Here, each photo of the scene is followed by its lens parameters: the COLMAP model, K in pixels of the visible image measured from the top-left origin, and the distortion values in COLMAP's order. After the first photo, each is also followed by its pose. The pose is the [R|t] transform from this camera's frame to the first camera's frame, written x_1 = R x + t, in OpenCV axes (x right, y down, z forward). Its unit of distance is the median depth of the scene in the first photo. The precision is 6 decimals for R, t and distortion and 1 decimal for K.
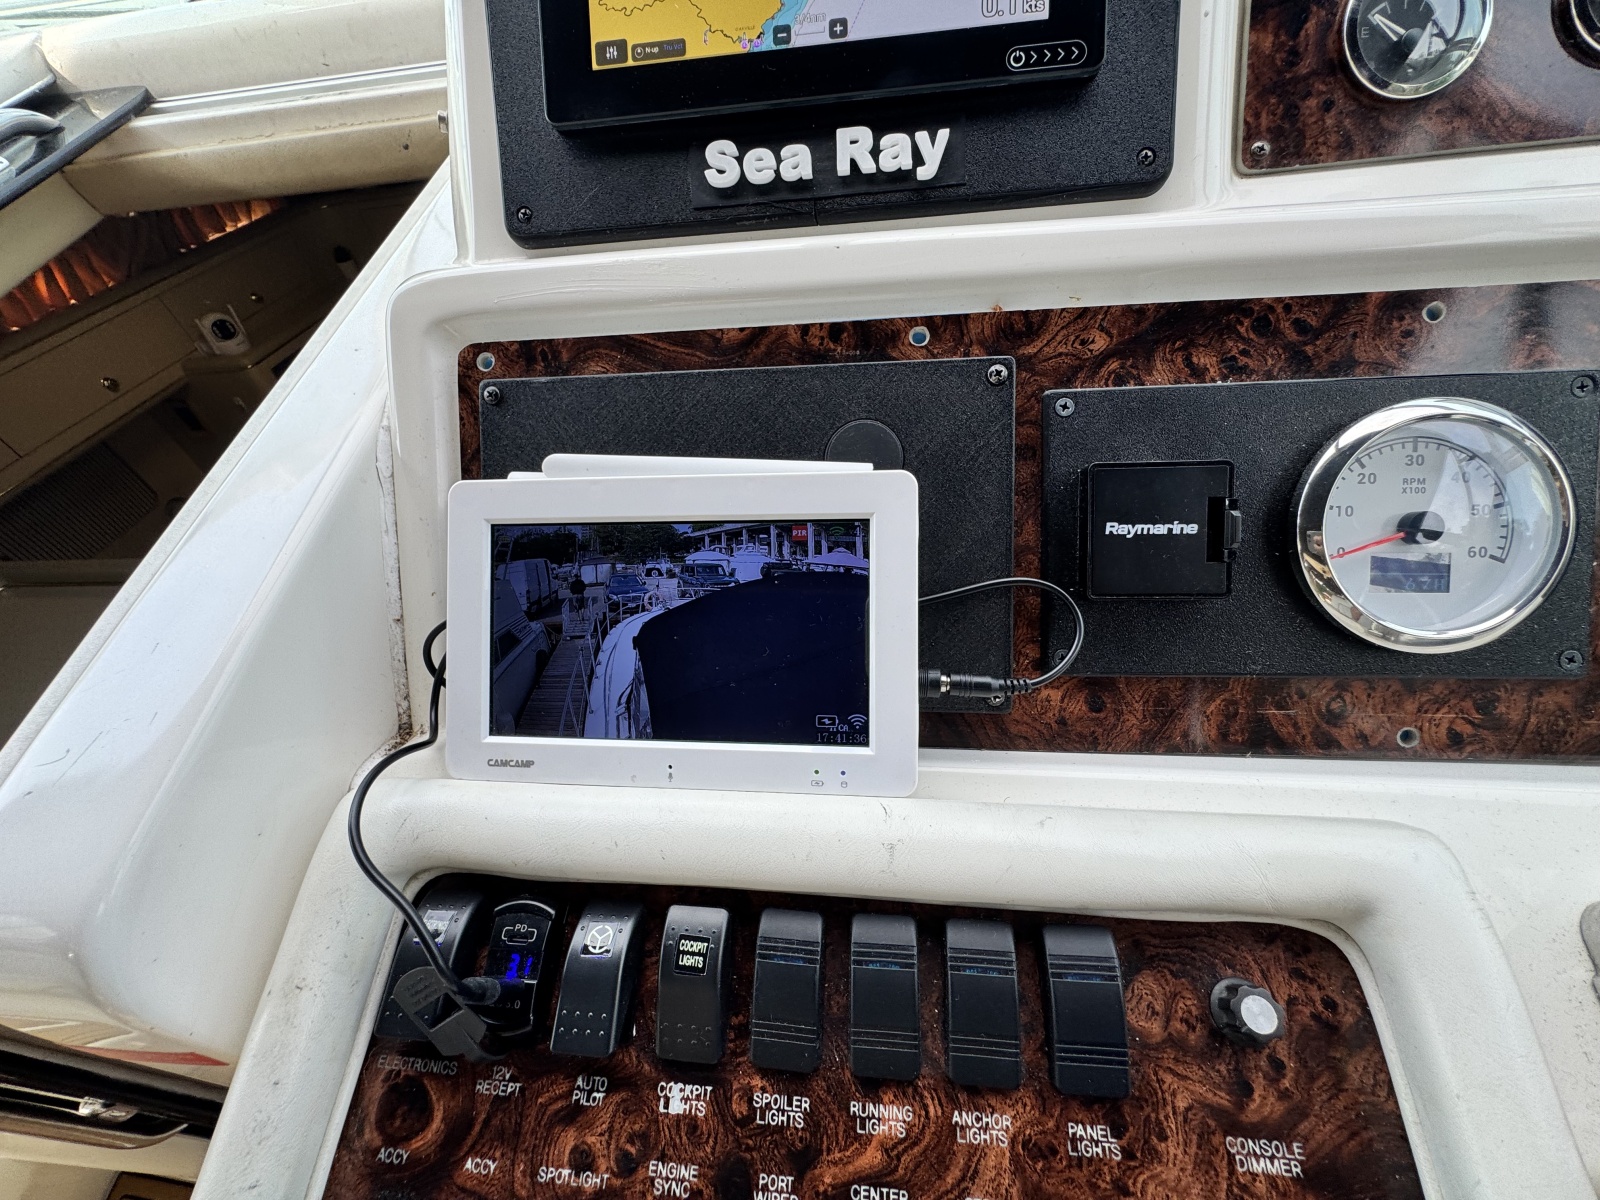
lens RADIAL K [[637.5, 0, 800.9], [0, 637.5, 601.5], [0, 0, 1]] dist [-0.007136, 0.000767]
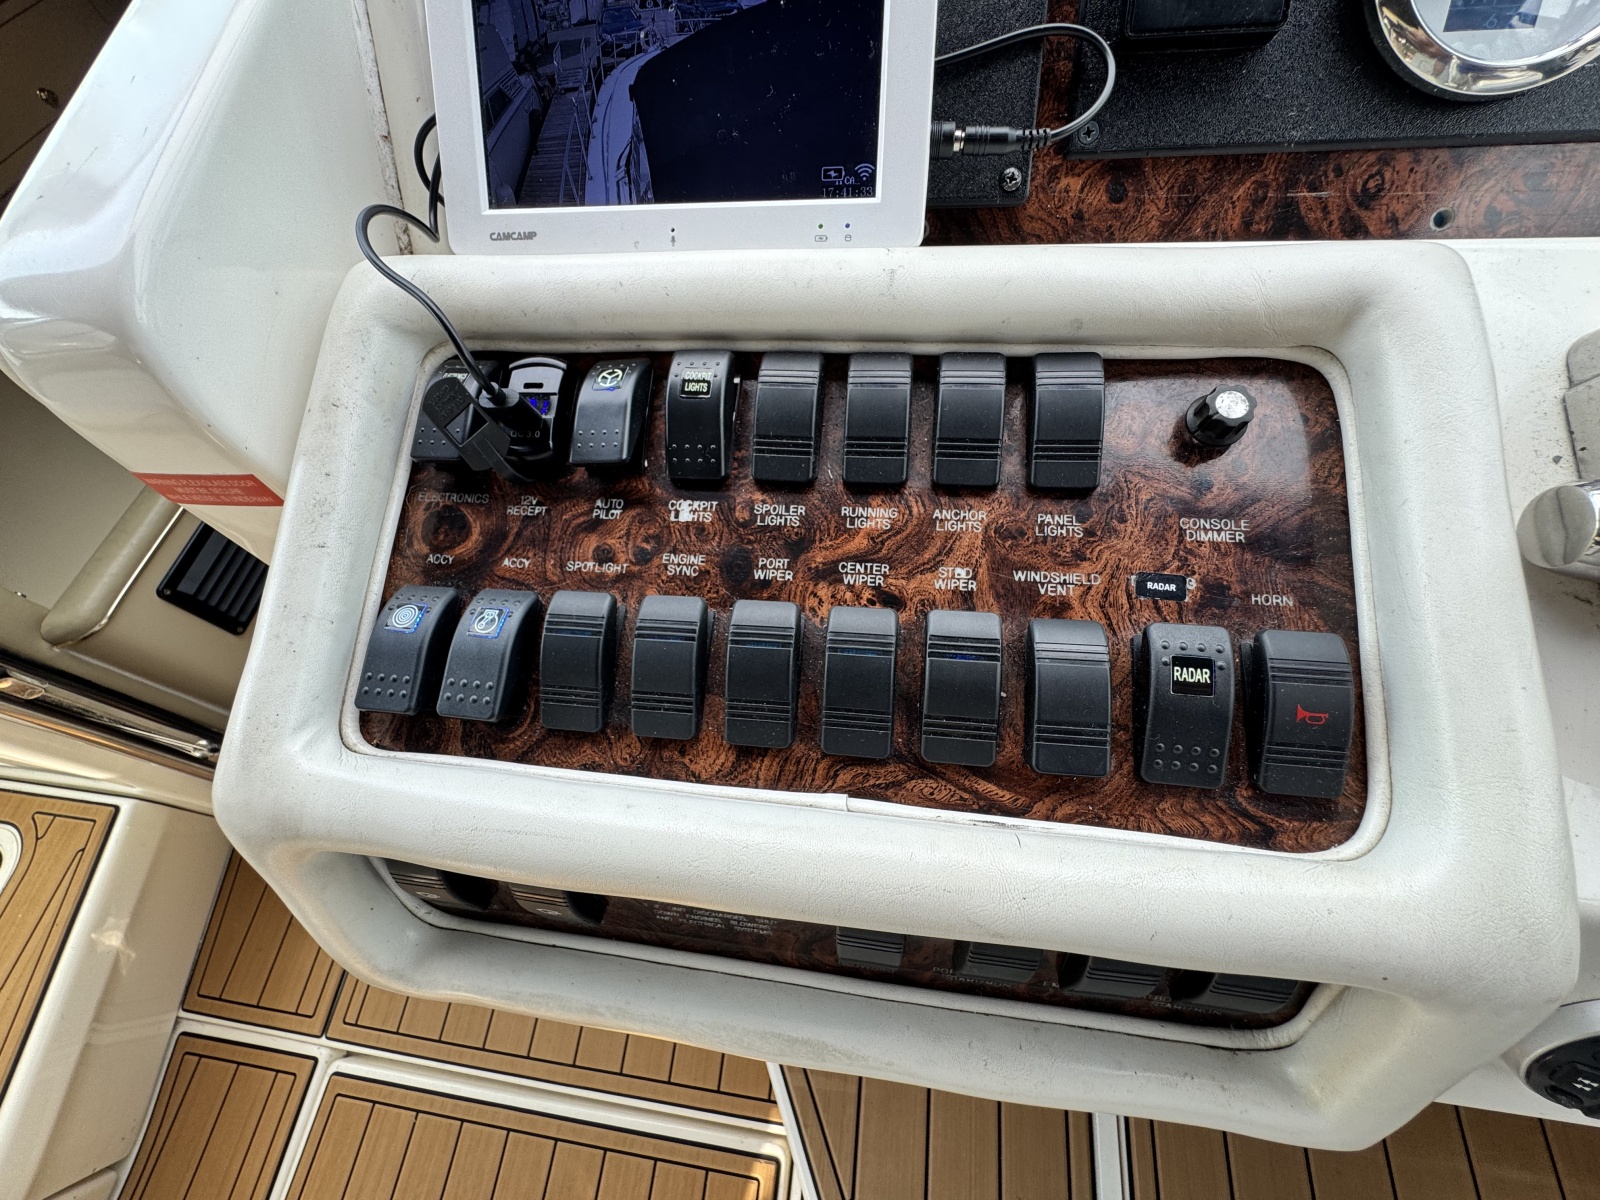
lens RADIAL K [[637.5, 0, 802.8], [0, 637.5, 593.2], [0, 0, 1]] dist [-0.007136, 0.000767]
pose [[0.999478, 0.025440, -0.019889, 0.032723], [-0.019289, 0.964298, 0.264116, 0.585627], [0.025898, -0.263595, 0.964286, -0.101983]]
